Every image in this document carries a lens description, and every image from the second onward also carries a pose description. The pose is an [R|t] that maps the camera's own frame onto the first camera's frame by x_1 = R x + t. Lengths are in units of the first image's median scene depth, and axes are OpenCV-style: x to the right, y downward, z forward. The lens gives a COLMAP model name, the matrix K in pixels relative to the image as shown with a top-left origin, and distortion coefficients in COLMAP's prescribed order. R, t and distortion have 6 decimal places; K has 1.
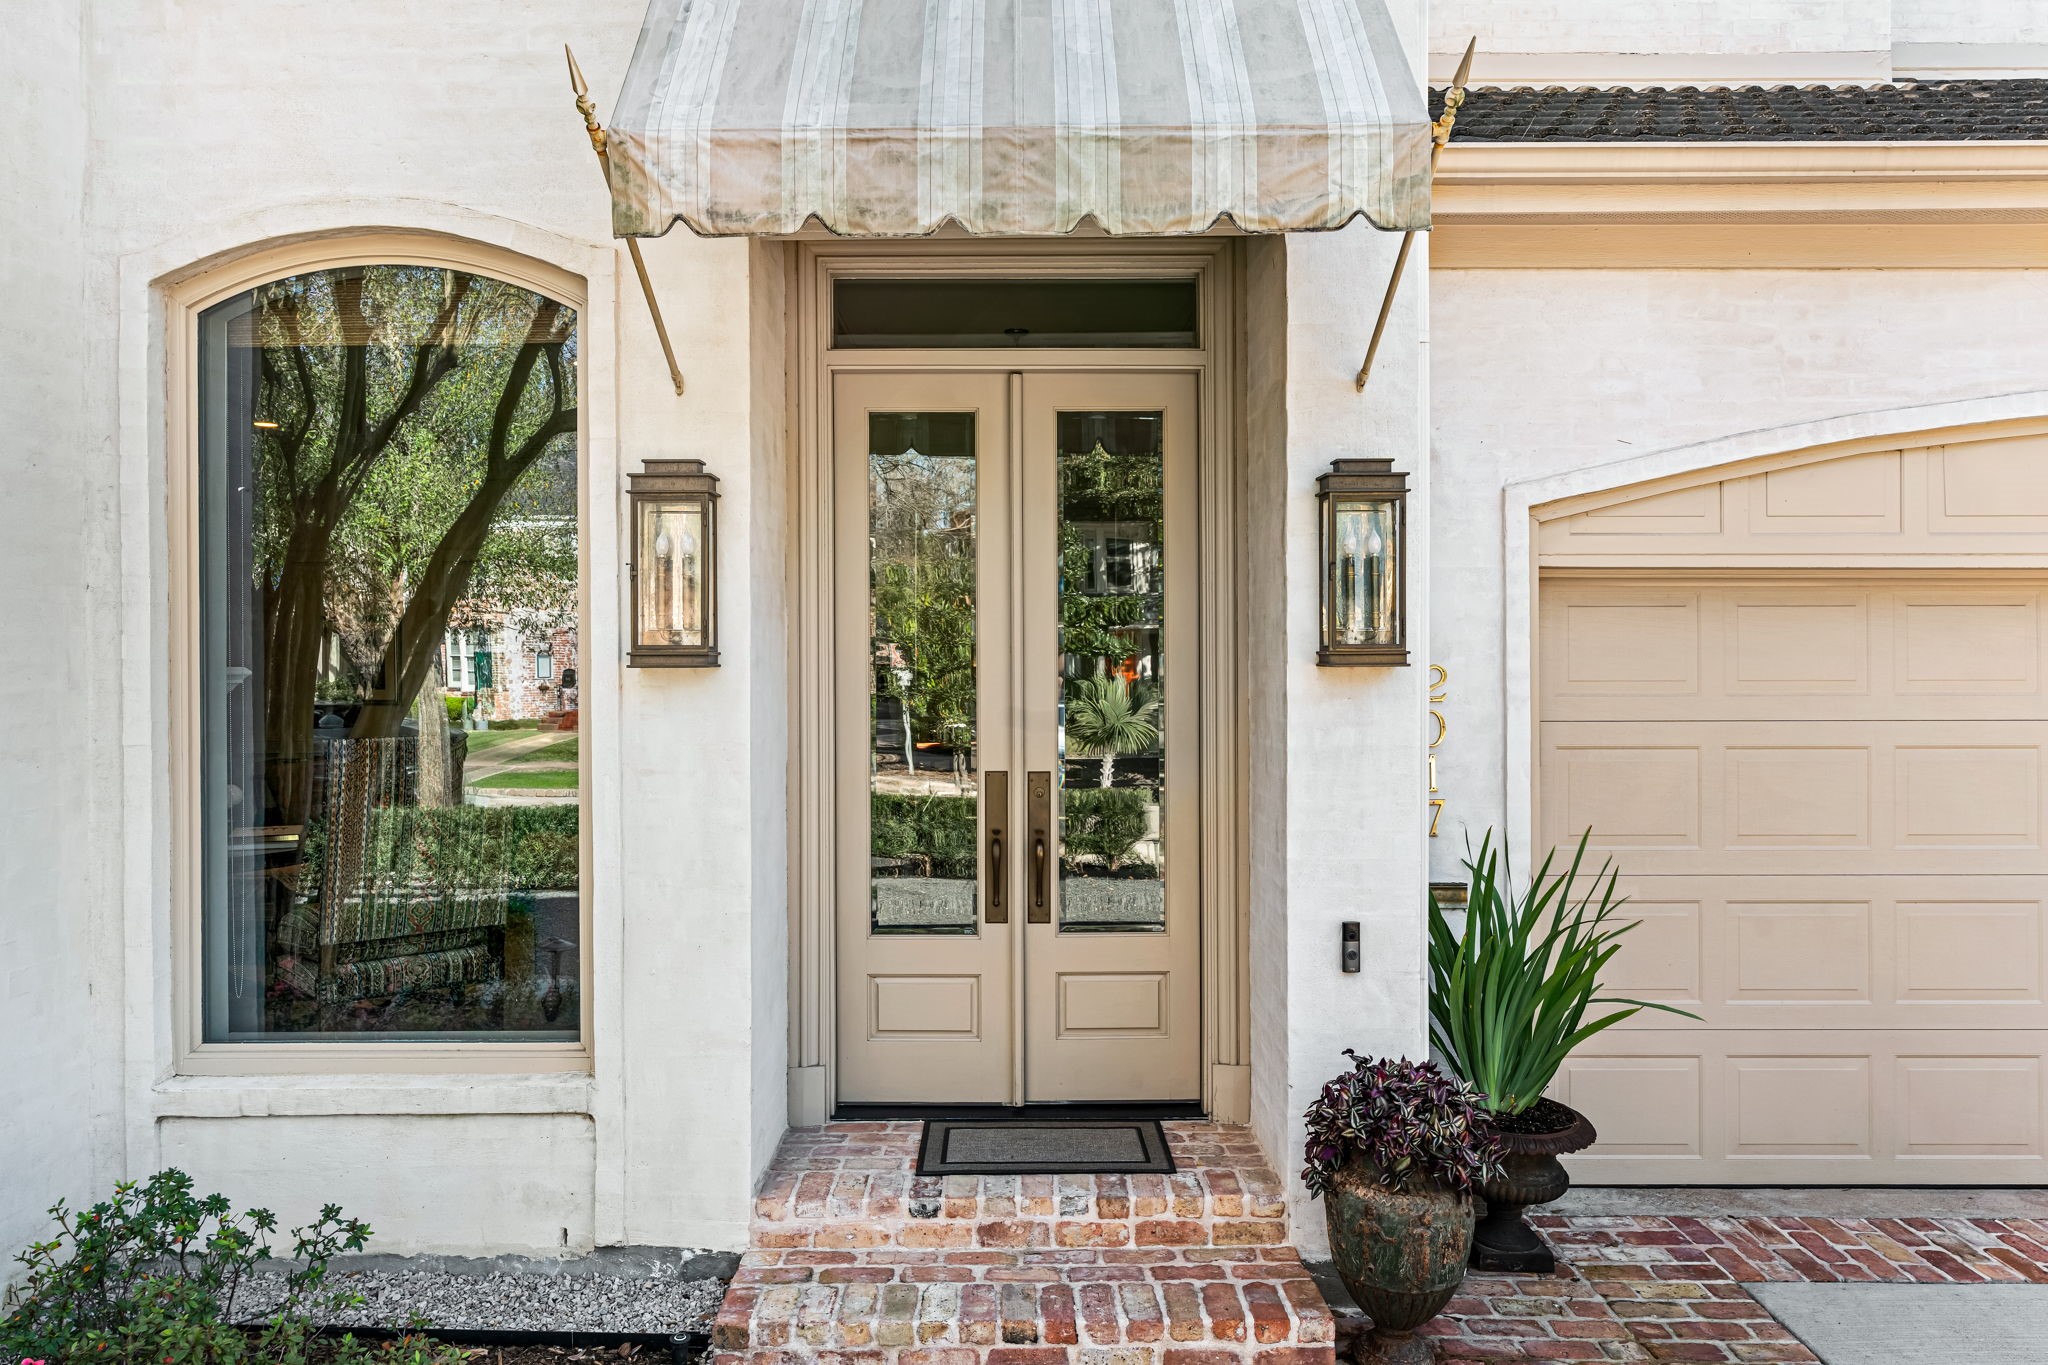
lens RADIAL K [[1331.8, 0, 1033.4], [0, 1331.8, 664.5], [0, 0, 1]] dist [0.001613, 0.003230]
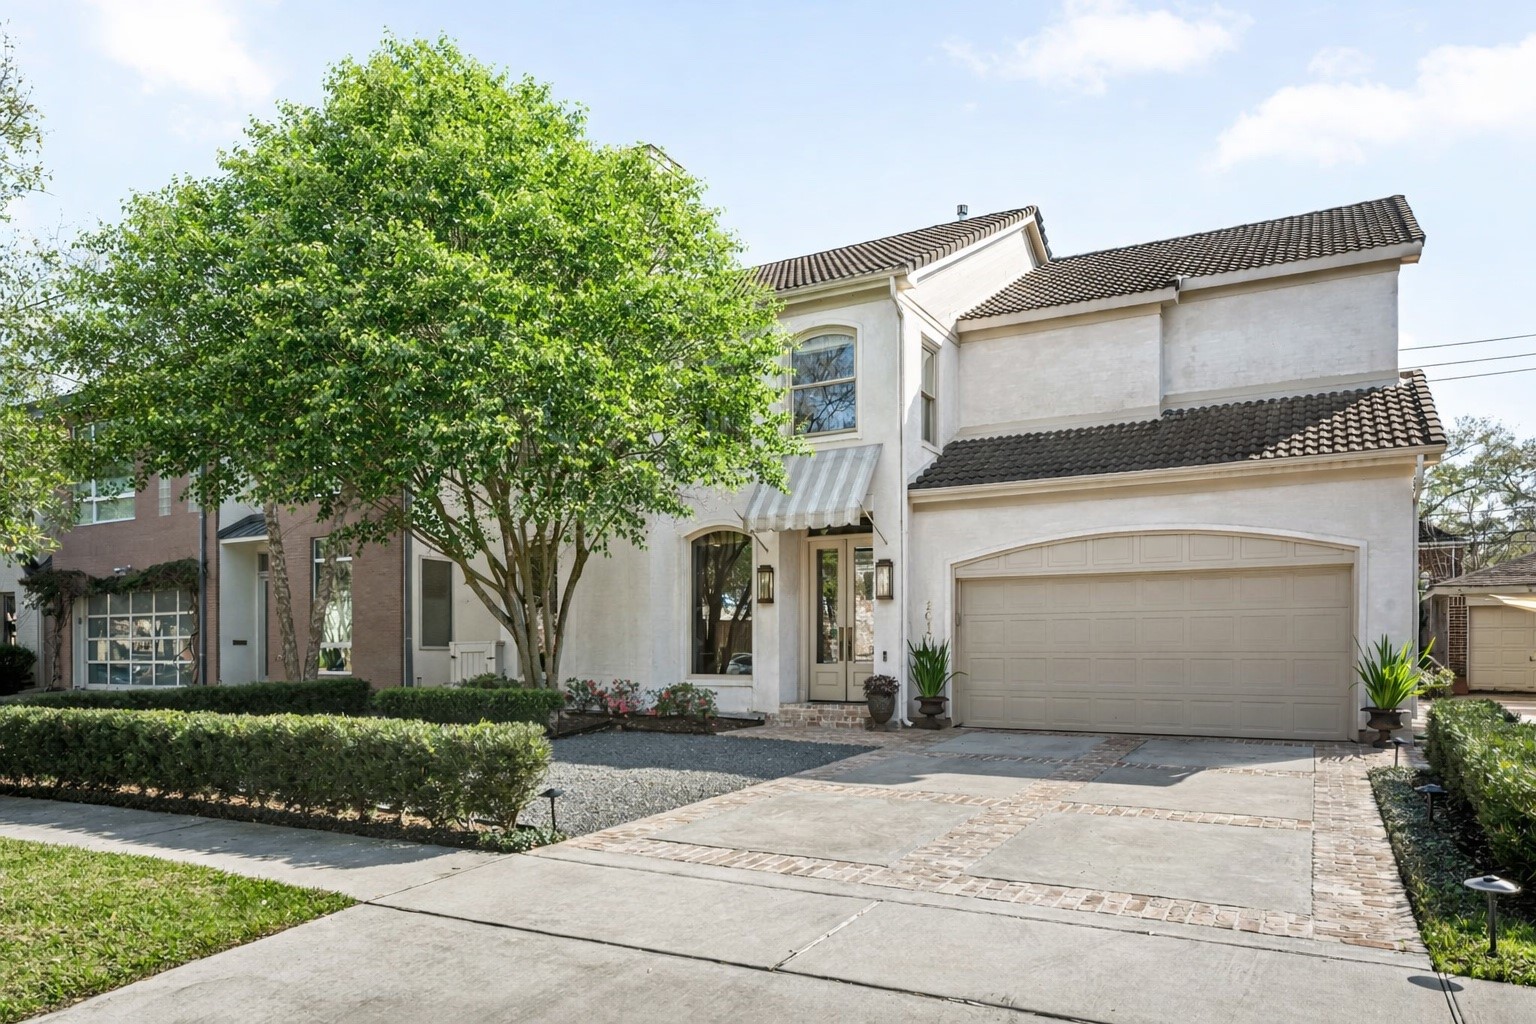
lens RADIAL K [[998.9, 0, 775.0], [0, 998.9, 498.5], [0, 0, 1]] dist [0.001613, 0.003230]
pose [[0.877601, -0.073404, -0.473738, 1.661951], [-0.002996, 0.987349, -0.158535, 0.218971], [0.479382, 0.140550, 0.866279, -2.479887]]
